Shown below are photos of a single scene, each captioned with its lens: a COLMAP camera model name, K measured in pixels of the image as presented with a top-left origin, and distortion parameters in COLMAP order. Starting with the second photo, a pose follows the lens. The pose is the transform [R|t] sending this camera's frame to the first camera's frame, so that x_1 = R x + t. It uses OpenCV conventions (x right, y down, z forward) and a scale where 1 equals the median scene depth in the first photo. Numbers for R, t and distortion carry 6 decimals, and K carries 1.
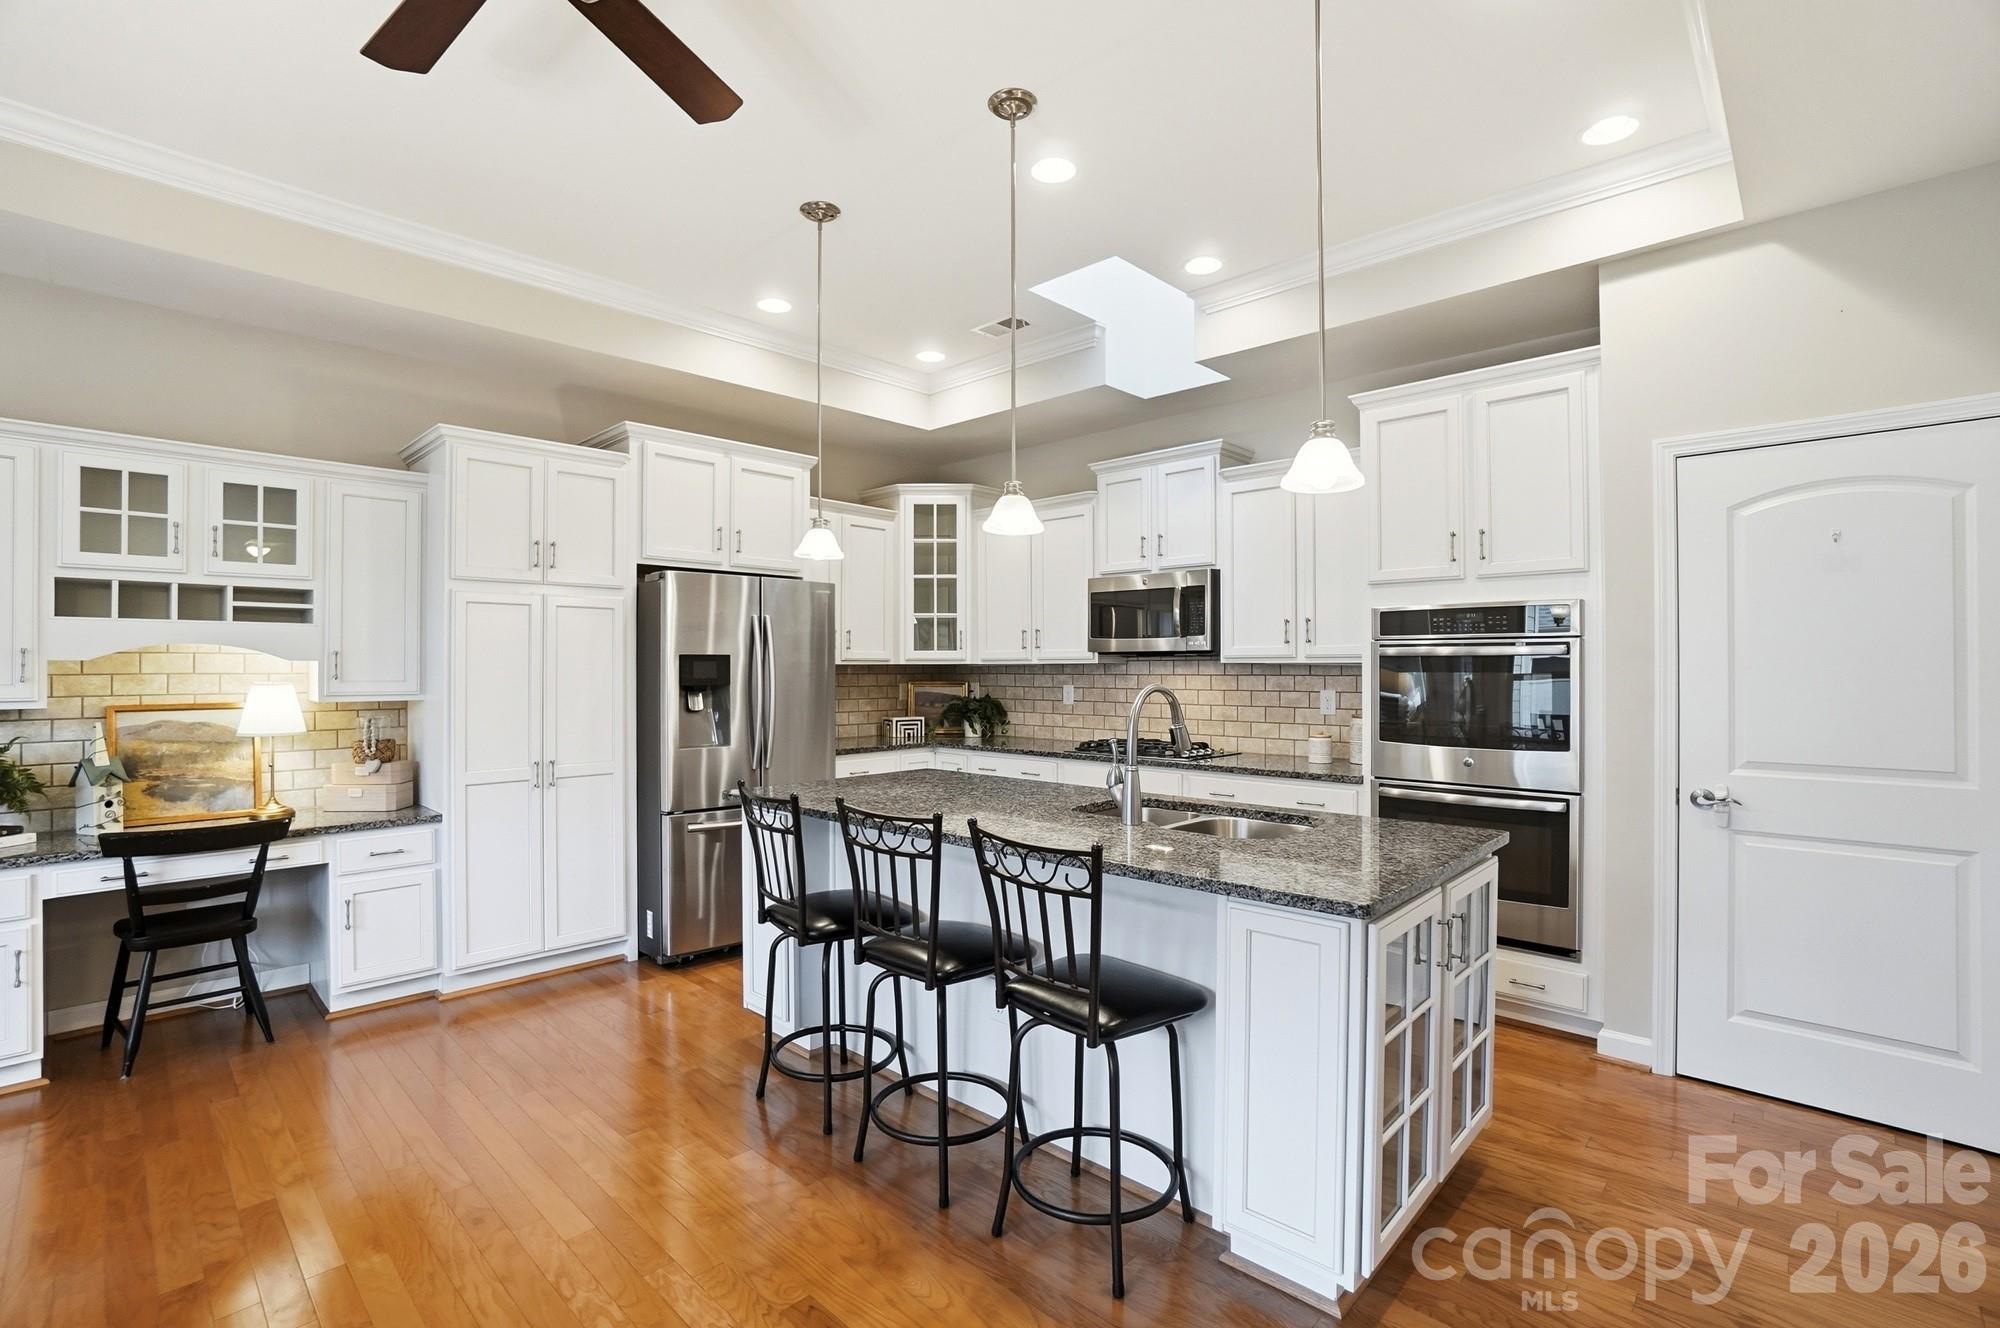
lens RADIAL K [[902.8, 0, 988.4], [0, 902.8, 661.2], [0, 0, 1]] dist [-0.058045, 0.019416]
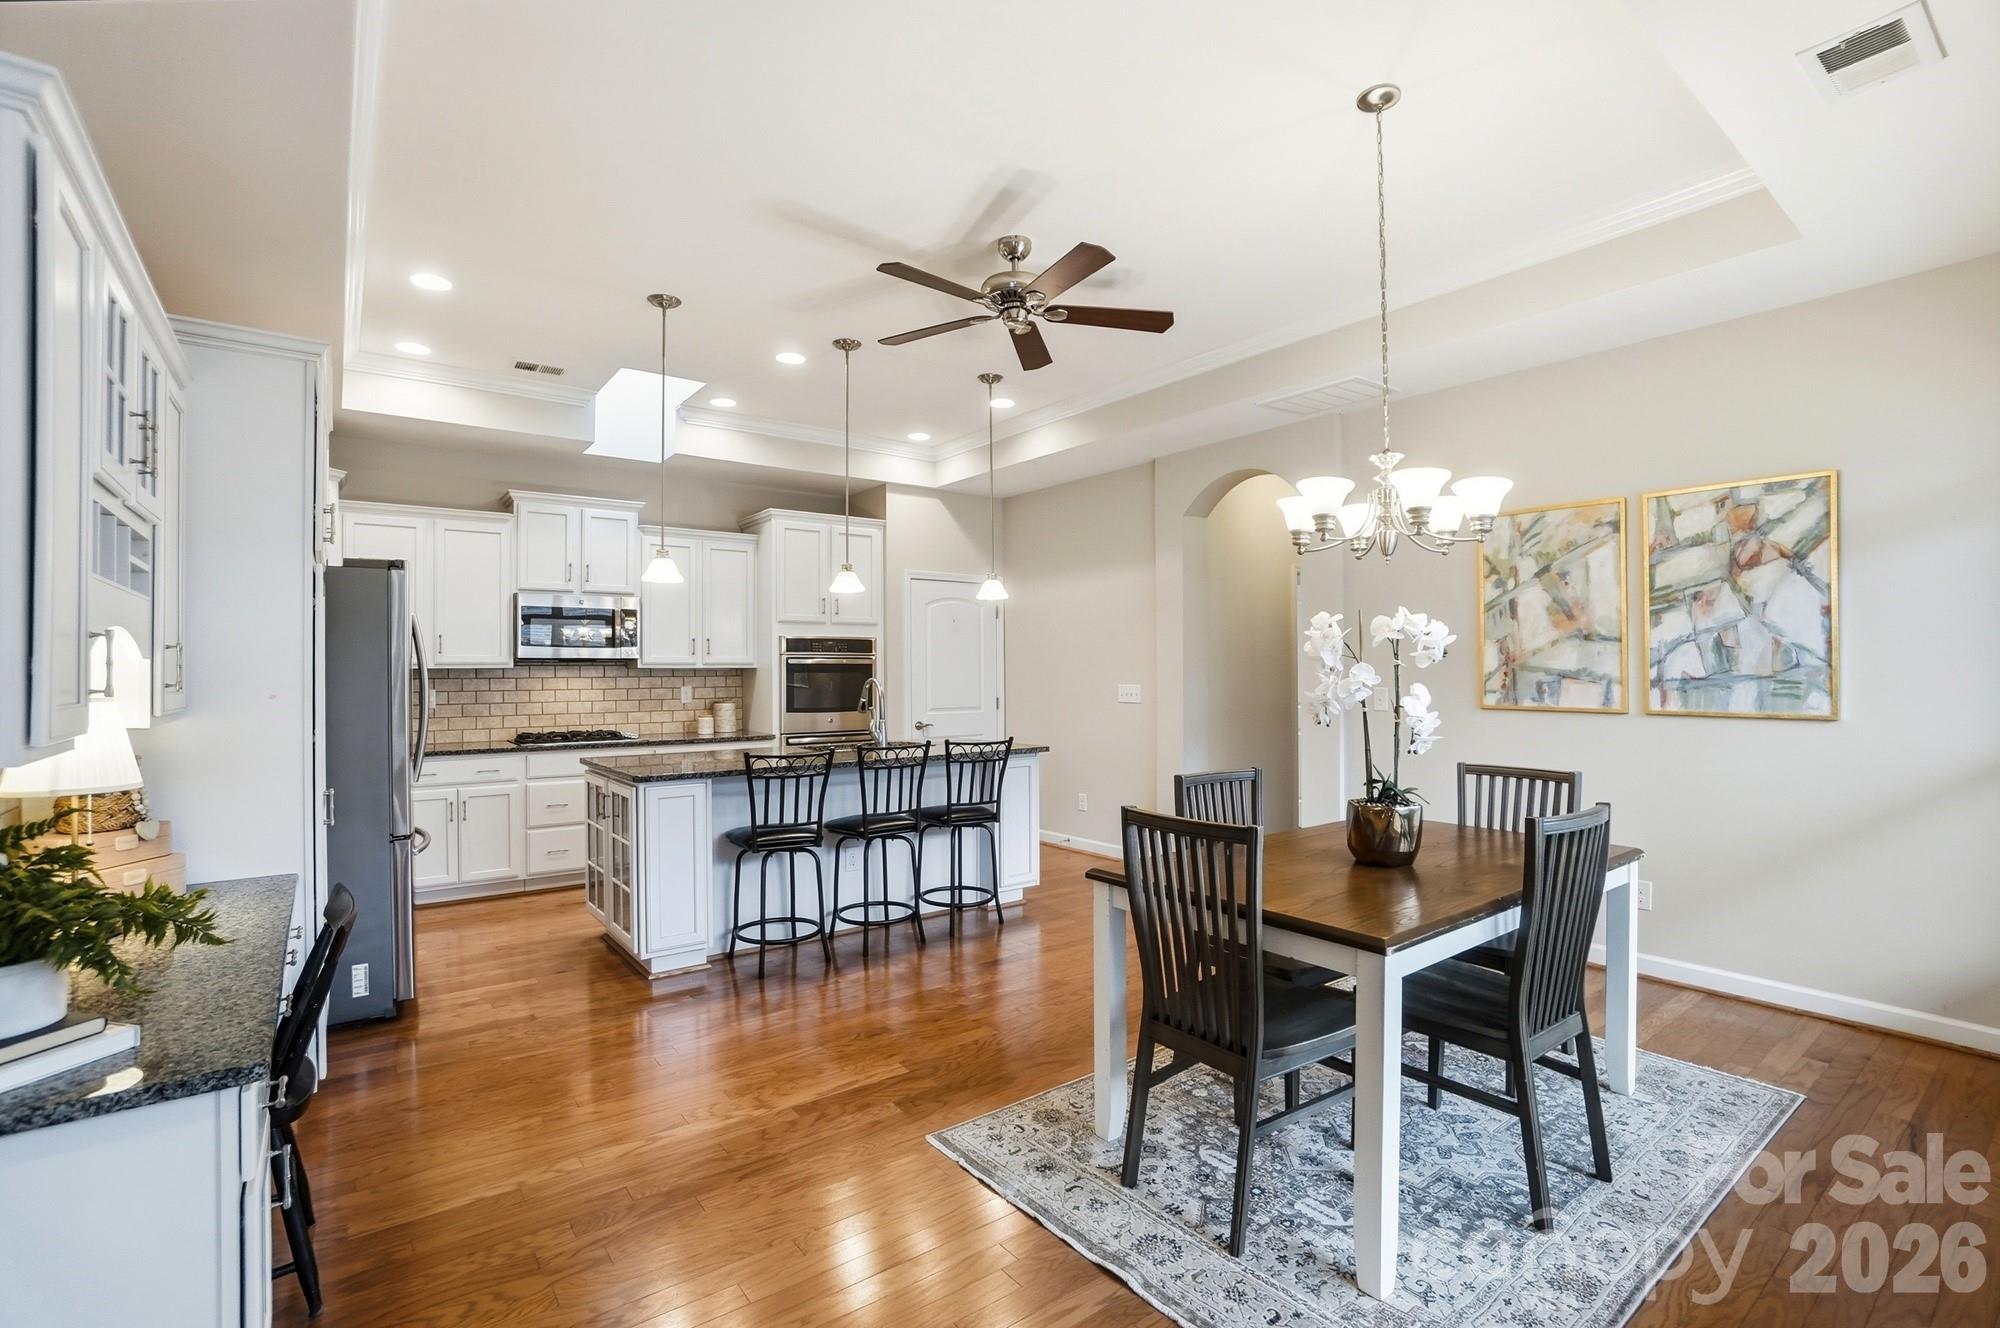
lens RADIAL K [[902.8, 0, 988.4], [0, 902.8, 661.2], [0, 0, 1]] dist [-0.058045, 0.019416]
pose [[0.158119, 0.010171, 0.987368, -1.169702], [-0.001202, 0.999948, -0.010108, 0.005645], [-0.987419, 0.000411, 0.158123, 0.315424]]
